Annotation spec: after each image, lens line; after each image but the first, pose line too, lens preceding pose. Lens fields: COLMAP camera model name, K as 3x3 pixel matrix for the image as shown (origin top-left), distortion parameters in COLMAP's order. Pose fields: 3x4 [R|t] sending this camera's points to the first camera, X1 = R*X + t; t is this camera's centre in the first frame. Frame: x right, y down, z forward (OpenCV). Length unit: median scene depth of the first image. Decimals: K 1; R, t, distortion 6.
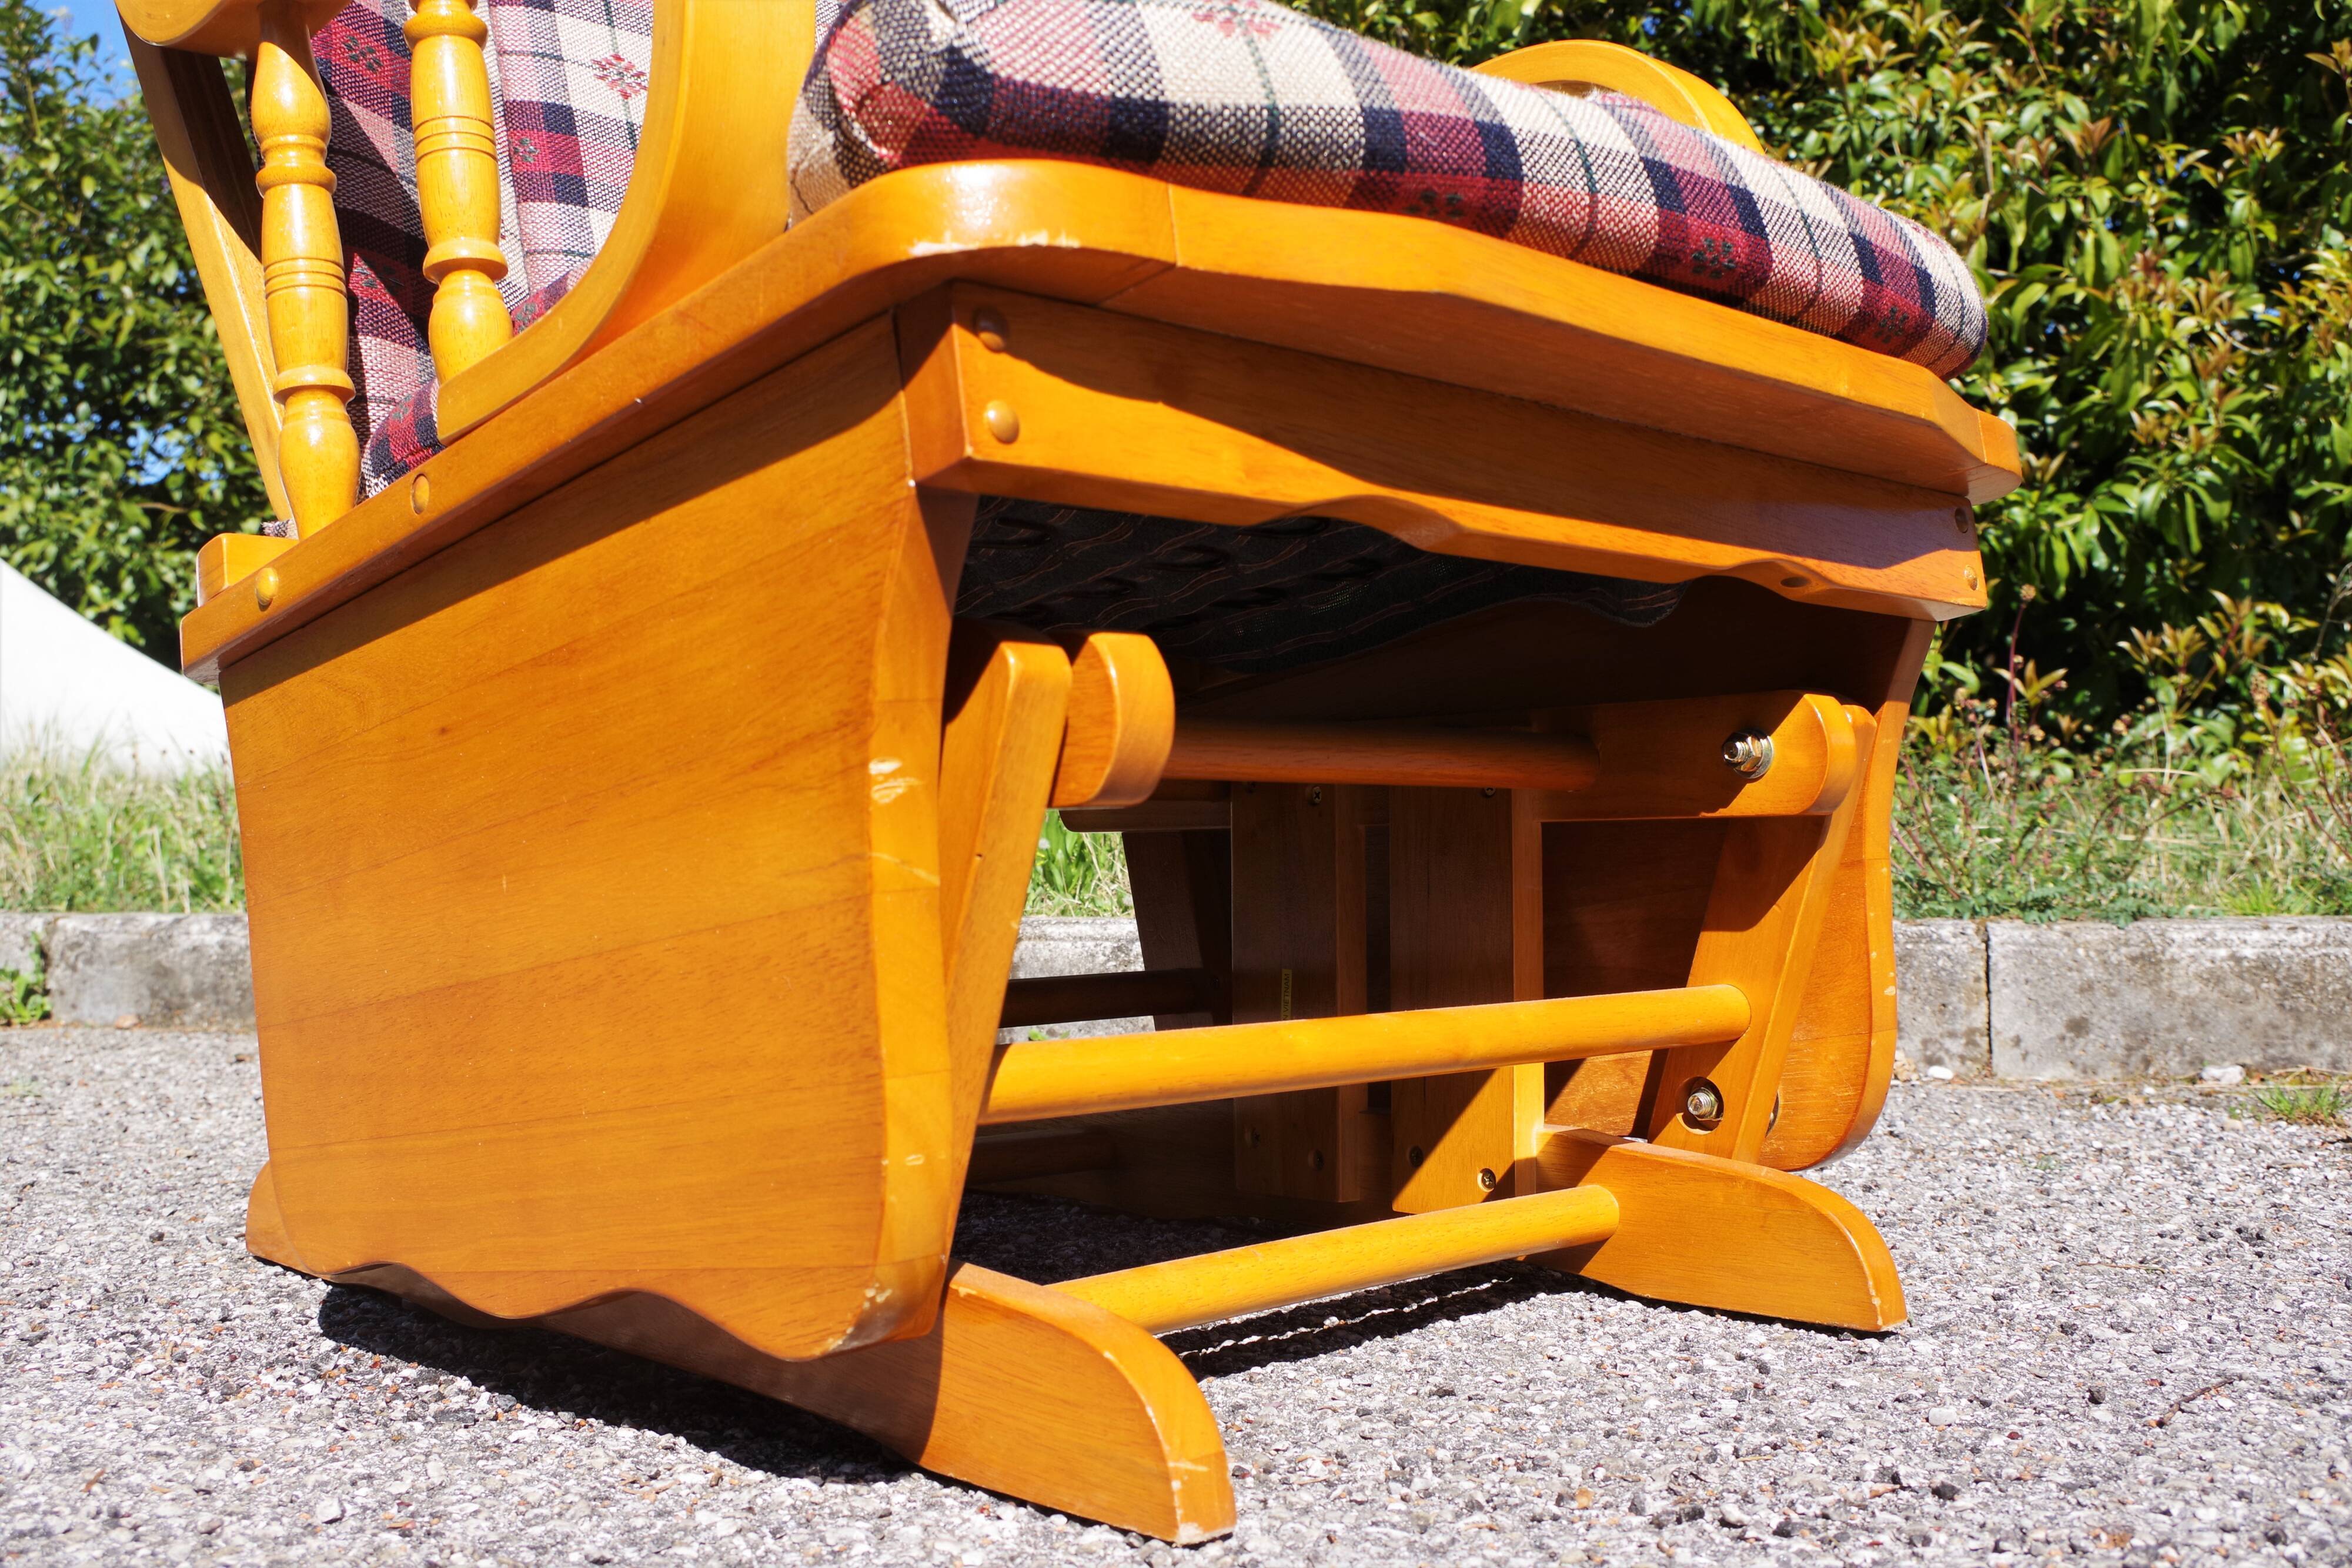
lens RADIAL K [[2238.0, 0, 1184.7], [0, 2238.0, 779.8], [0, 0, 1]] dist [-0.051377, 0.008202]
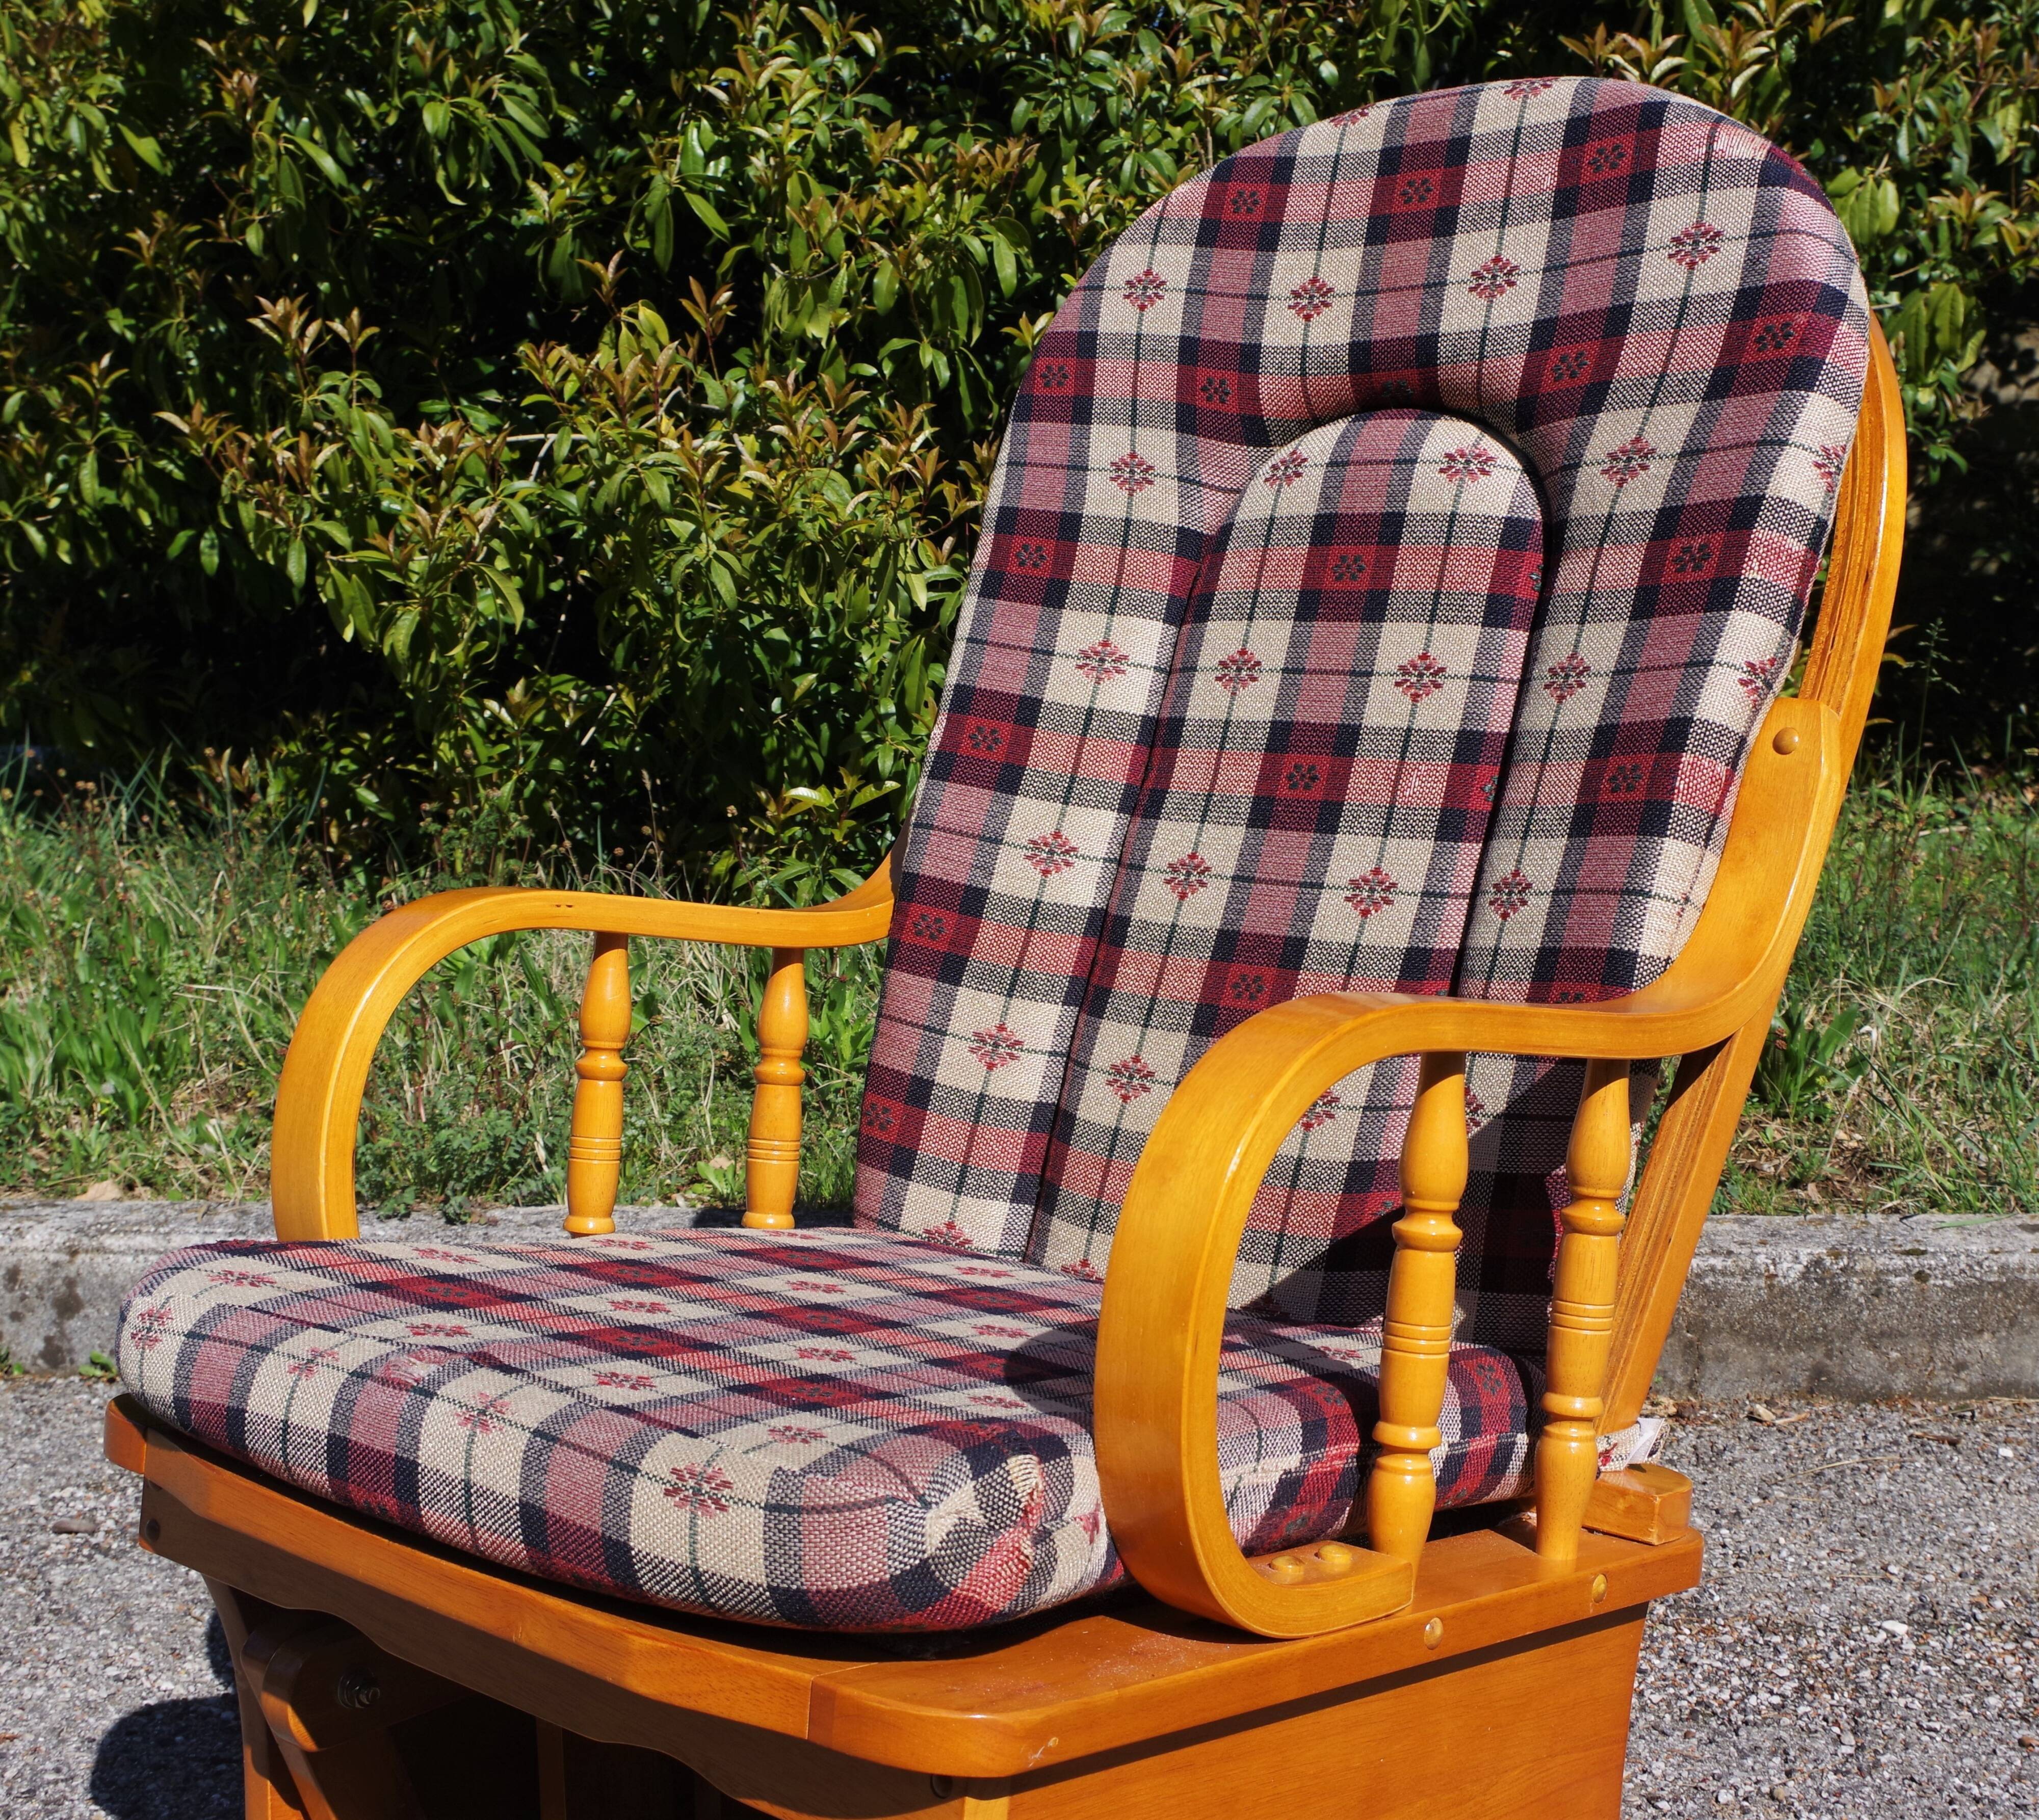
lens RADIAL K [[2917.4, 0, 1084.2], [0, 2917.4, 891.7], [0, 0, 1]] dist [-0.059974, 0.042997]
pose [[0.974835, -0.031496, 0.220693, 0.062106], [-0.006898, 0.985234, 0.171075, -0.238855], [-0.222822, -0.168292, 0.960223, -0.189260]]
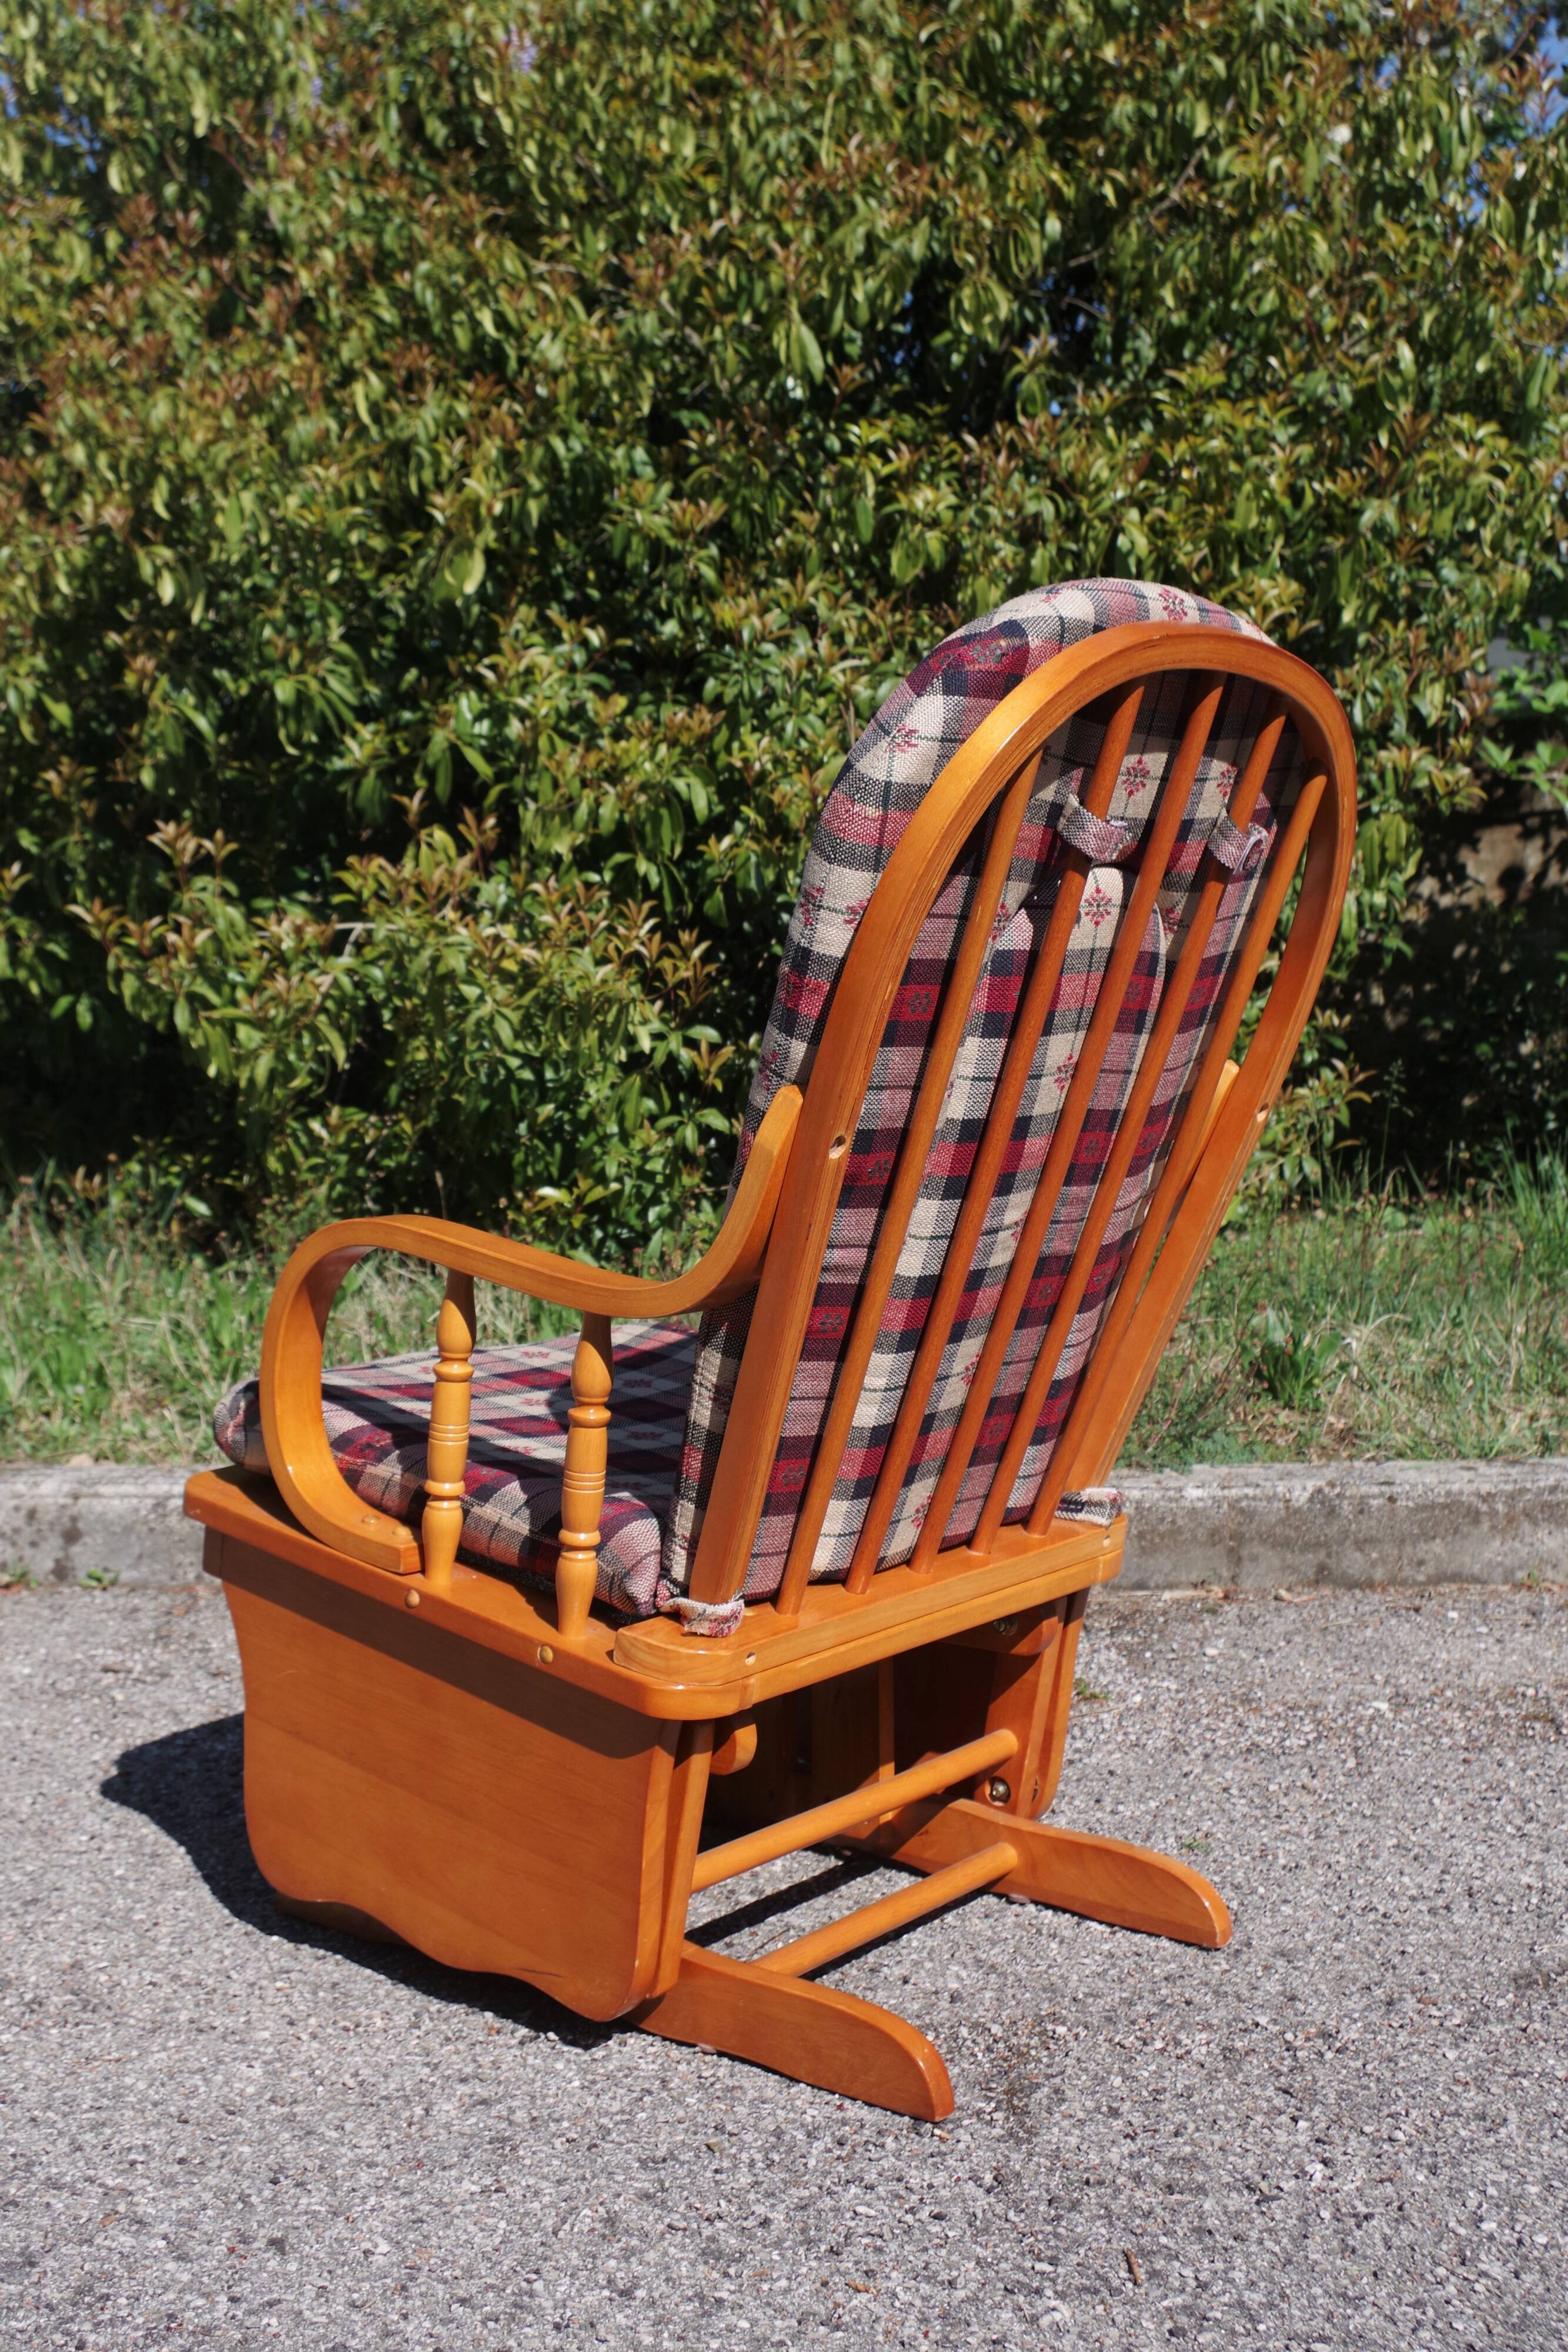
lens RADIAL K [[2568.9, 0, 739.1], [0, 2568.9, 1096.2], [0, 0, 1]] dist [-0.075797, 0.060153]
pose [[0.966852, -0.010993, 0.255101, -0.065322], [-0.008580, 0.997110, 0.075489, -0.230077], [-0.255193, -0.075176, 0.963963, -0.423088]]
